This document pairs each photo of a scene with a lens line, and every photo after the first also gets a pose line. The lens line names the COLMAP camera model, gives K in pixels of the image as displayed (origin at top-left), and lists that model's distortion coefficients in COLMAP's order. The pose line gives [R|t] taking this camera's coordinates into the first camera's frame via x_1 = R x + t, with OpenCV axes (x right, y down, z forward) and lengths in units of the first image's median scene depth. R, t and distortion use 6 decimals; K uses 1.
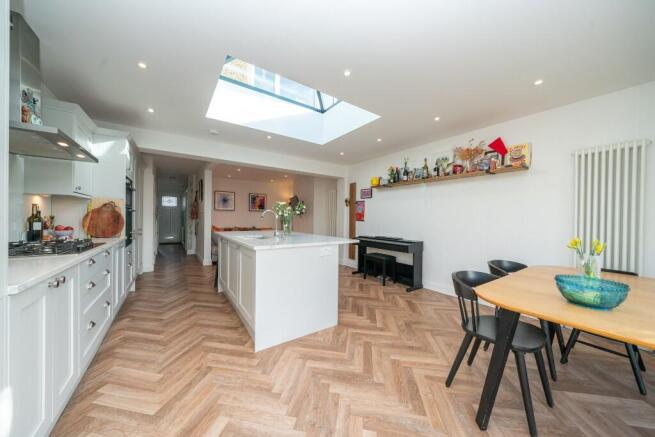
lens RADIAL K [[223.2, 0, 324.4], [0, 223.2, 217.3], [0, 0, 1]] dist [-0.000110, -0.000127]
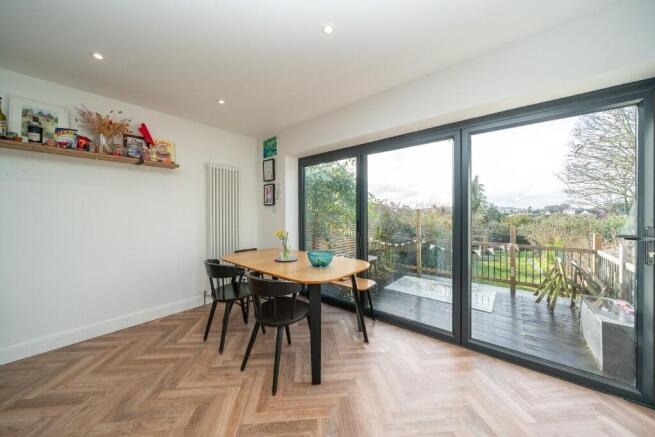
lens RADIAL K [[229.8, 0, 319.5], [0, 229.8, 213.3], [0, 0, 1]] dist [-0.000890, 0.000006]
pose [[-0.249934, -0.006412, 0.968242, -0.256596], [0.004427, 0.999960, 0.007765, -0.017163], [-0.968253, 0.006227, -0.249895, 0.598186]]
